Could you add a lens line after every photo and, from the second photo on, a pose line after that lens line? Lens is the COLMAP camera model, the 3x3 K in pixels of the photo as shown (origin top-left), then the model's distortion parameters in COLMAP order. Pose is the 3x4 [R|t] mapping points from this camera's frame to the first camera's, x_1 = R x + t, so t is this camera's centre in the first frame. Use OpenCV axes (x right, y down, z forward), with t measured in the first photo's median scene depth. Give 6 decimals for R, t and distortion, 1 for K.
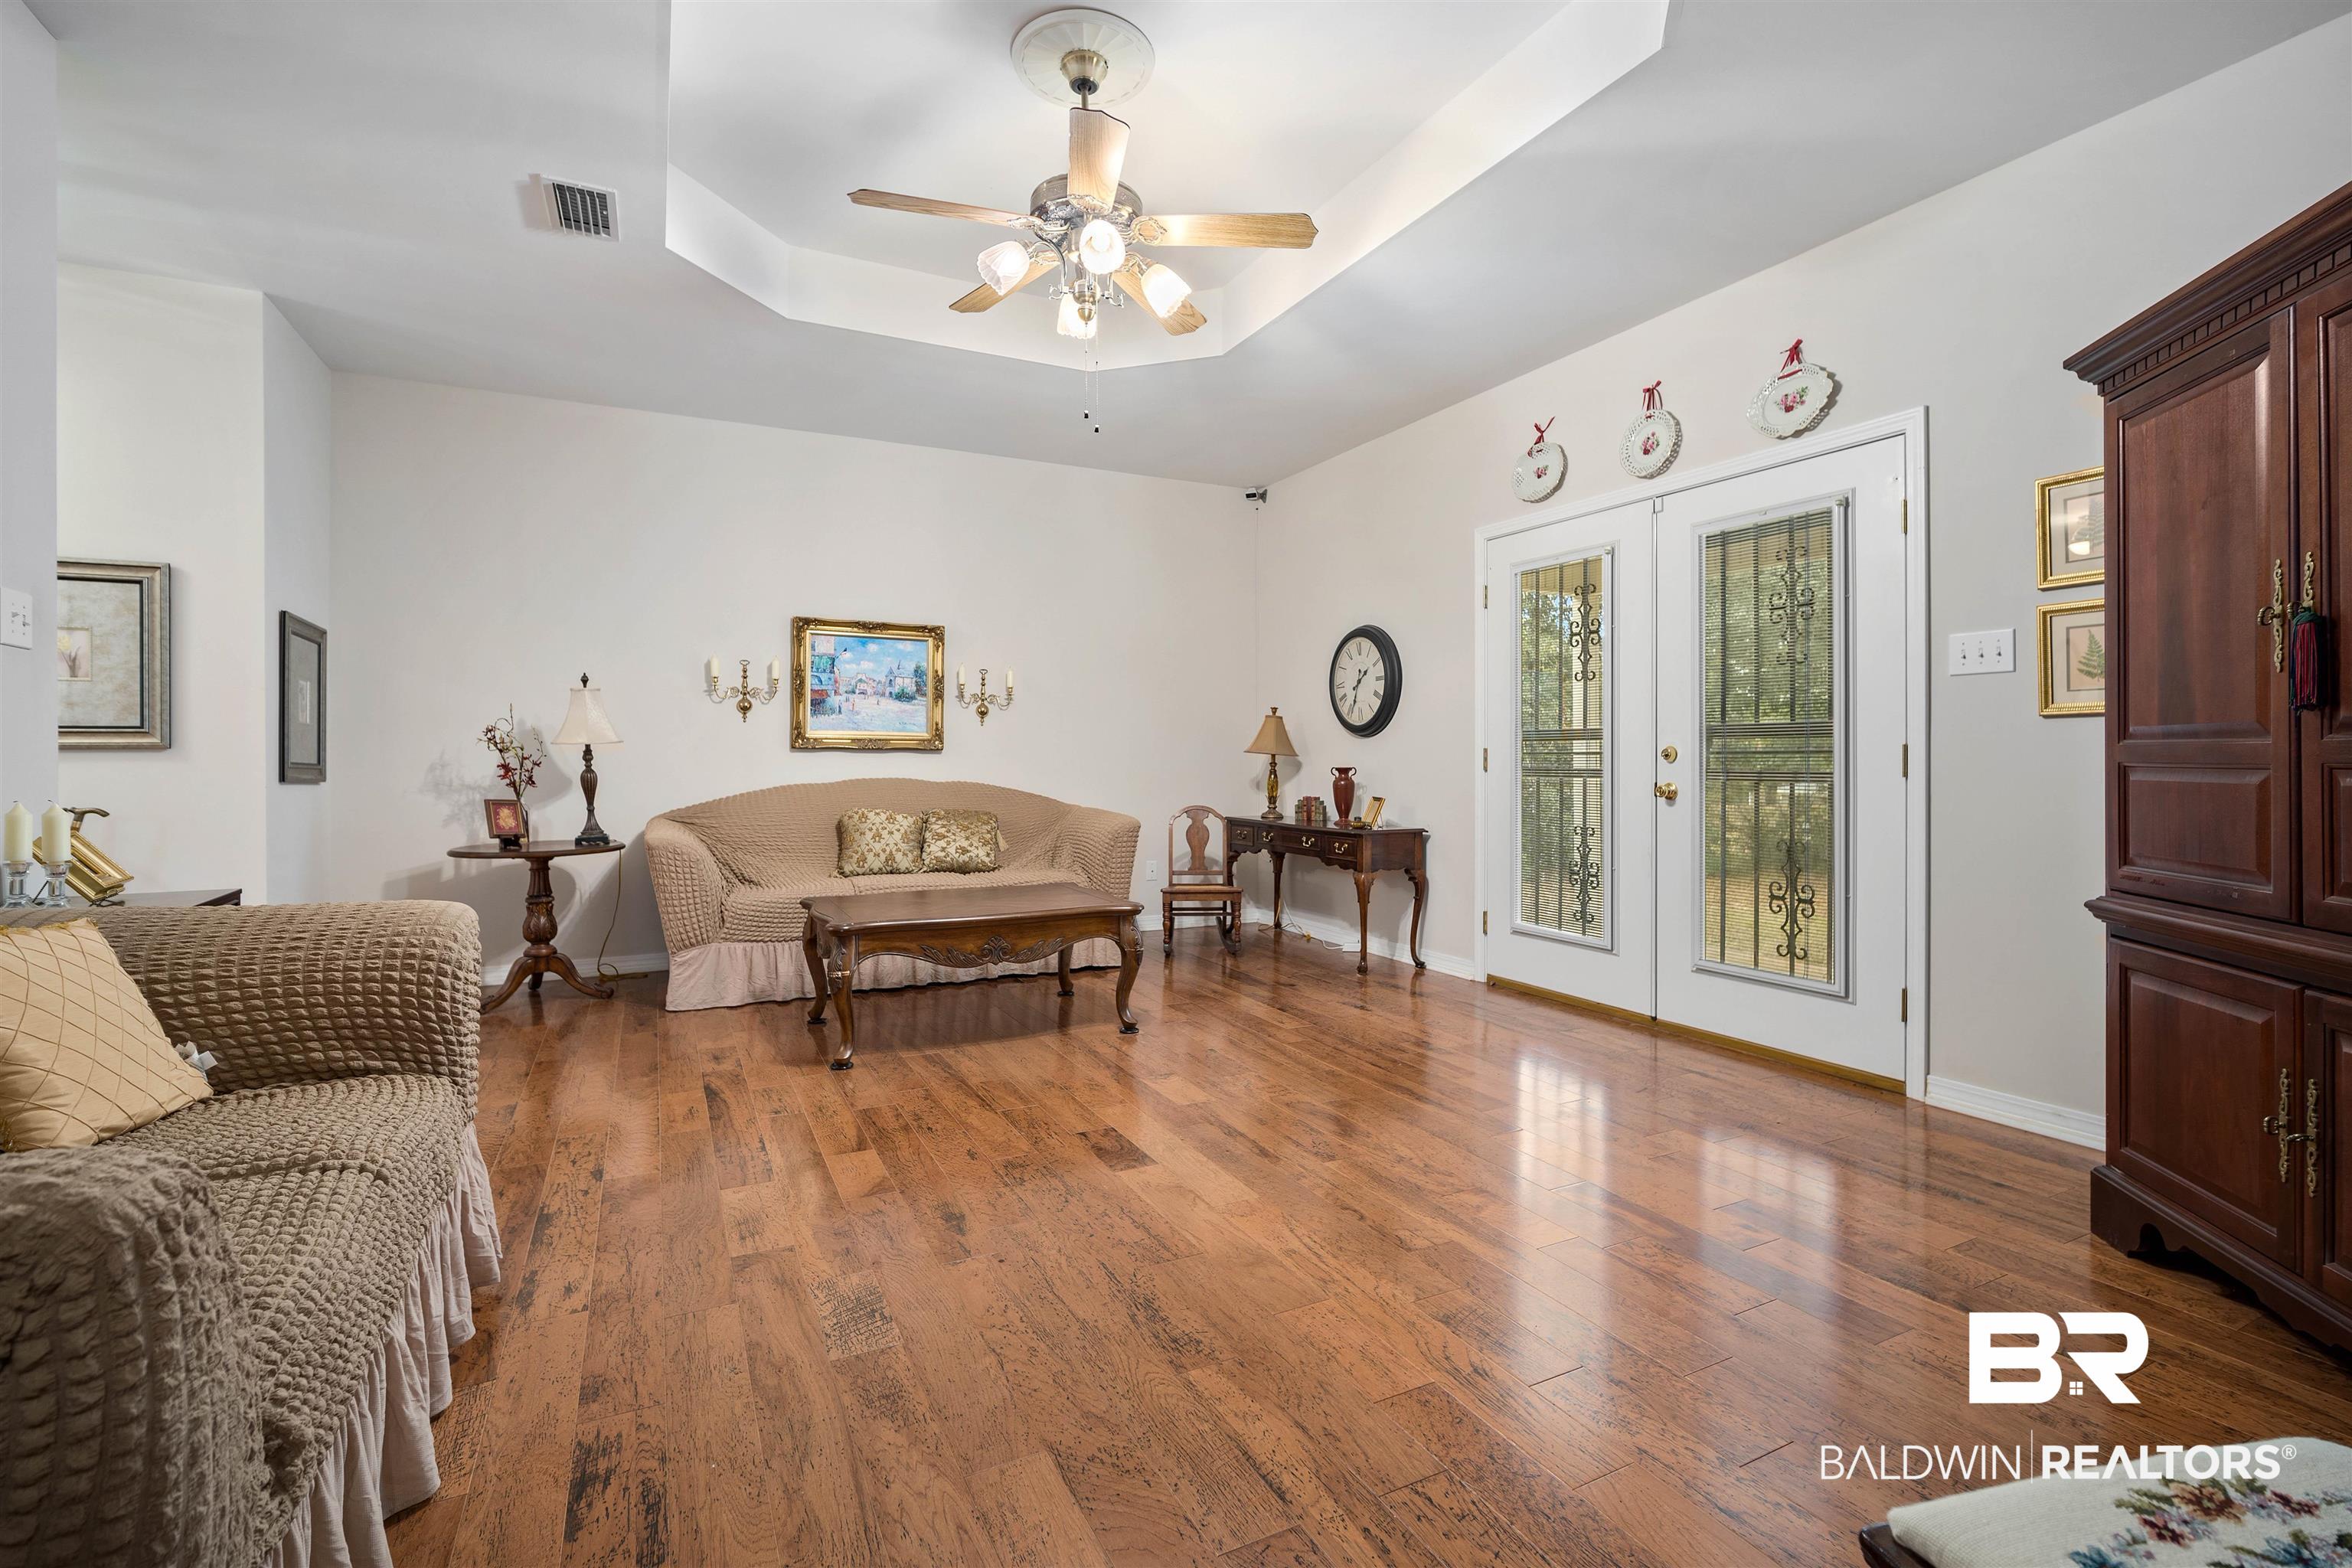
lens RADIAL K [[1043.6, 0, 1181.1], [0, 1043.6, 762.5], [0, 0, 1]] dist [-0.010333, 0.003525]
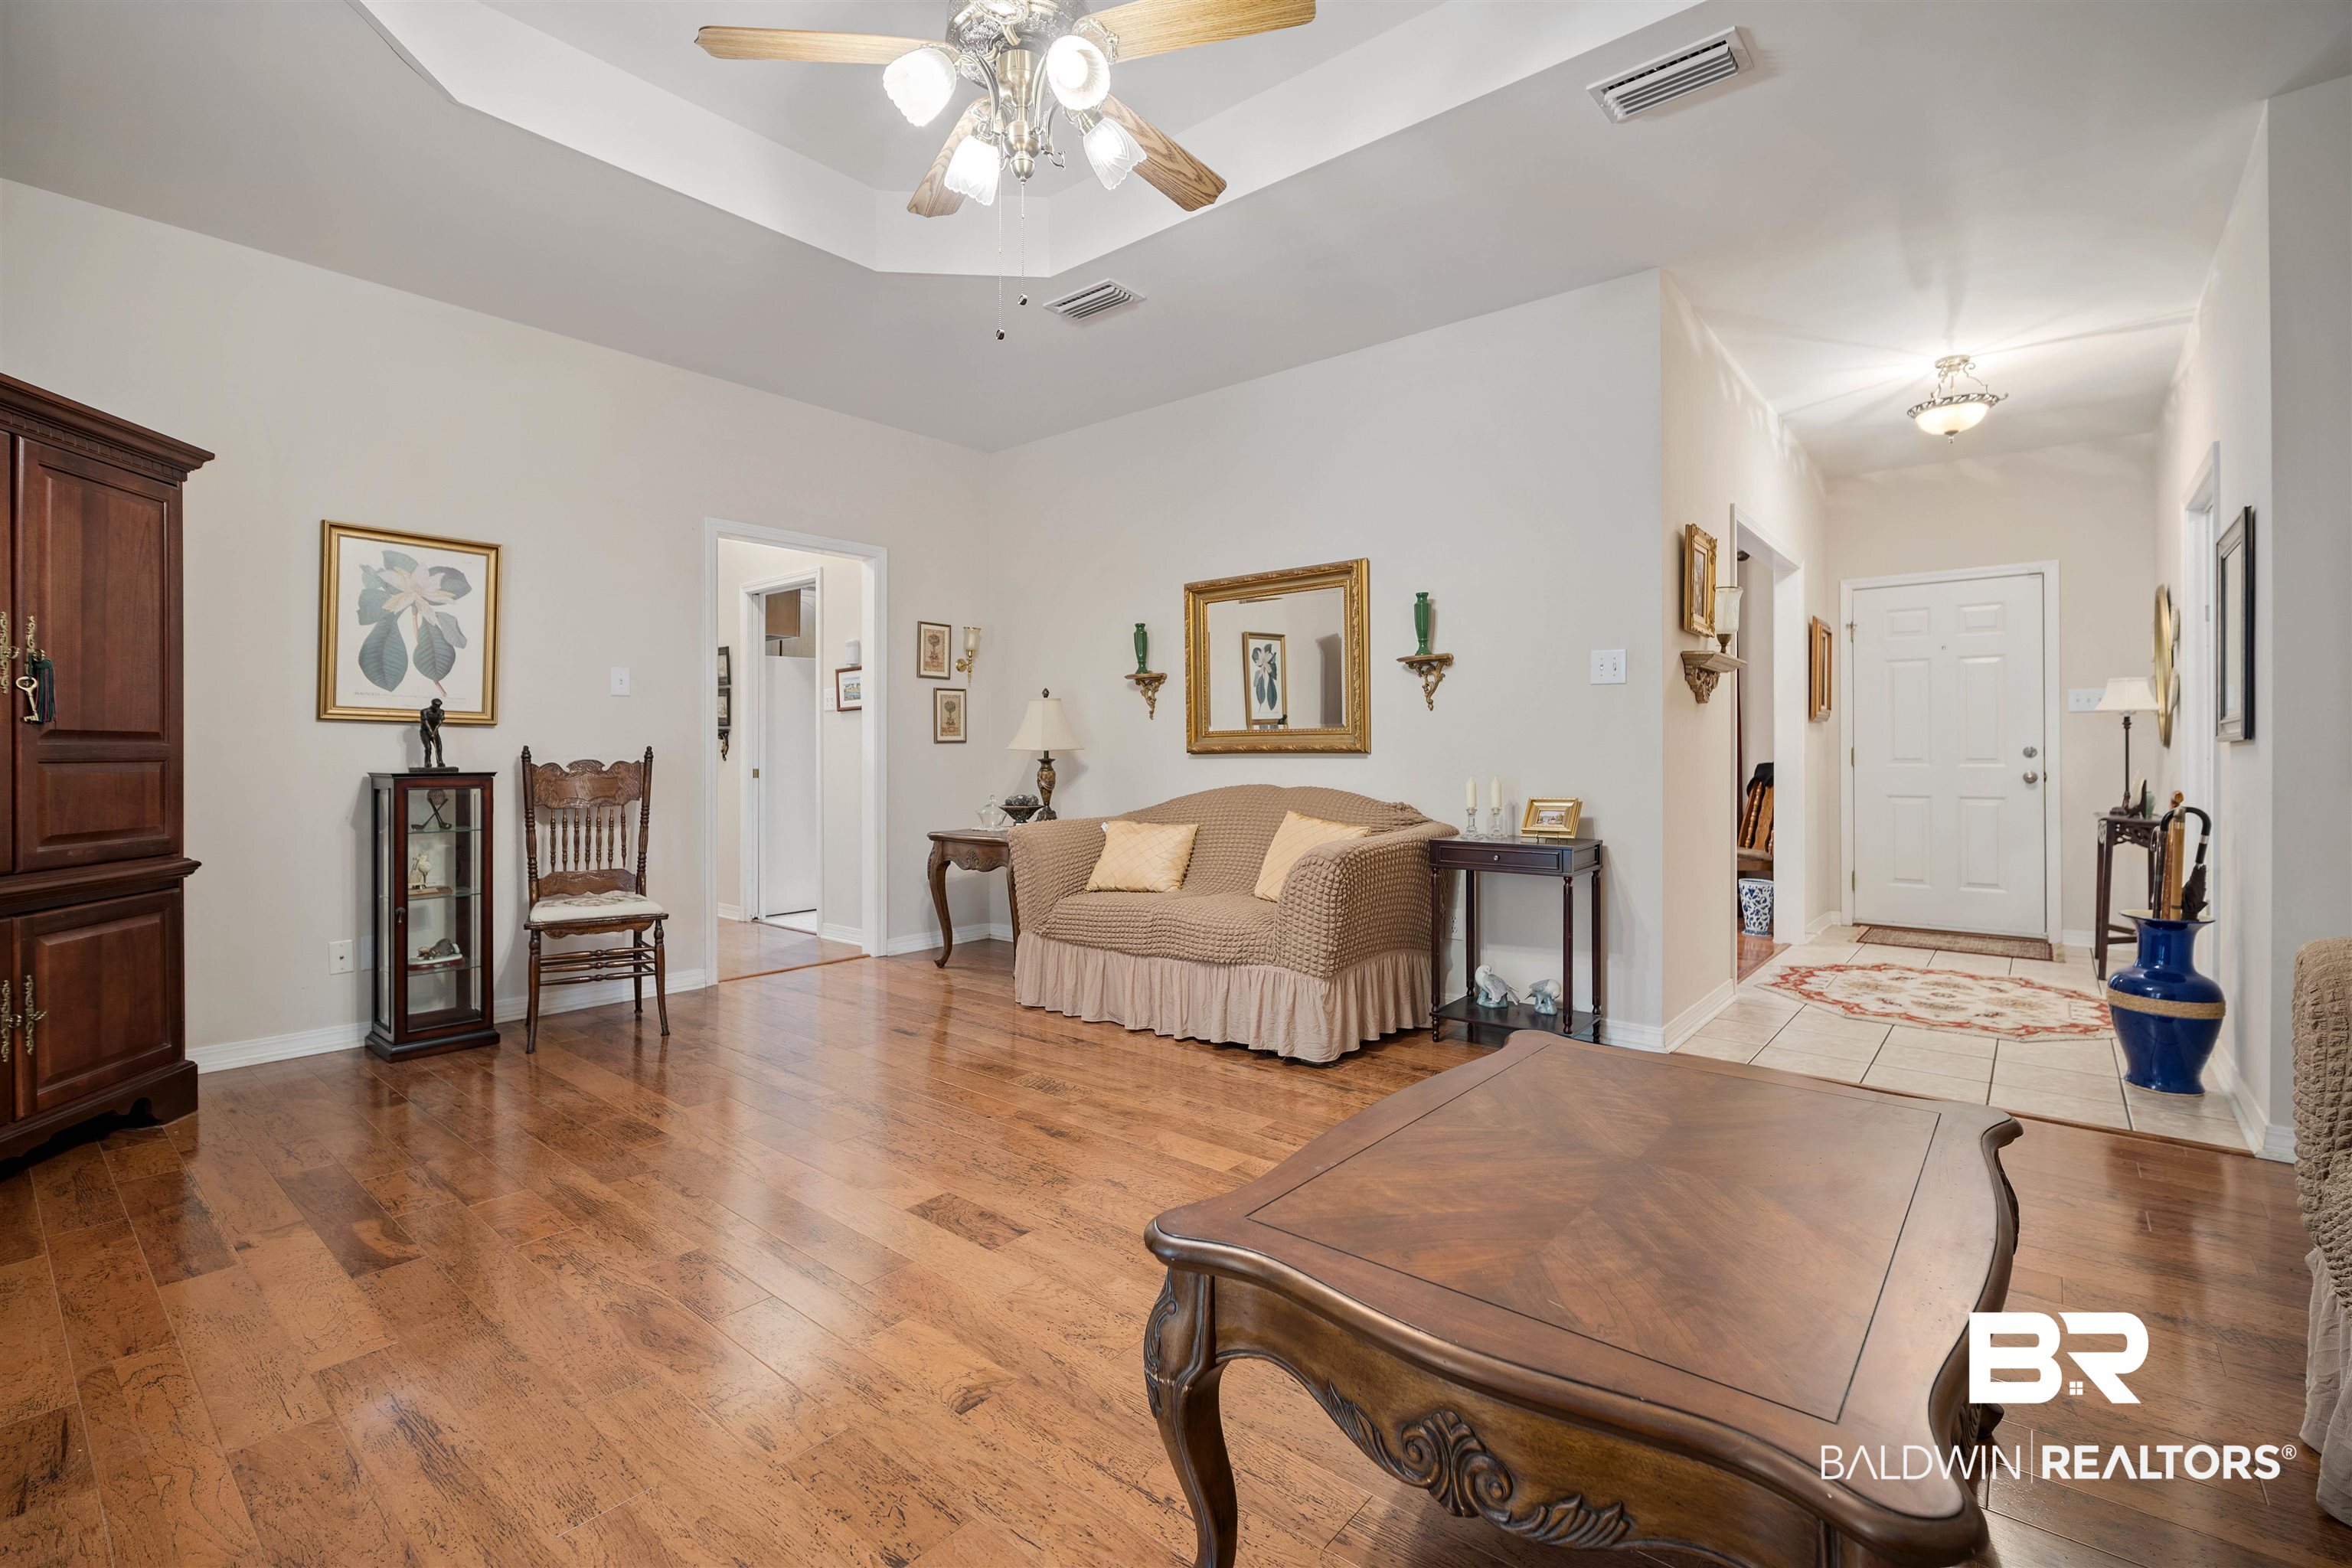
lens RADIAL K [[1043.6, 0, 1186.1], [0, 1043.6, 758.7], [0, 0, 1]] dist [-0.010333, 0.003525]
pose [[-0.911330, -0.004403, -0.411652, 0.121631], [-0.009790, 0.999892, 0.010979, -0.005901], [0.411559, 0.014035, -0.911275, 1.866569]]
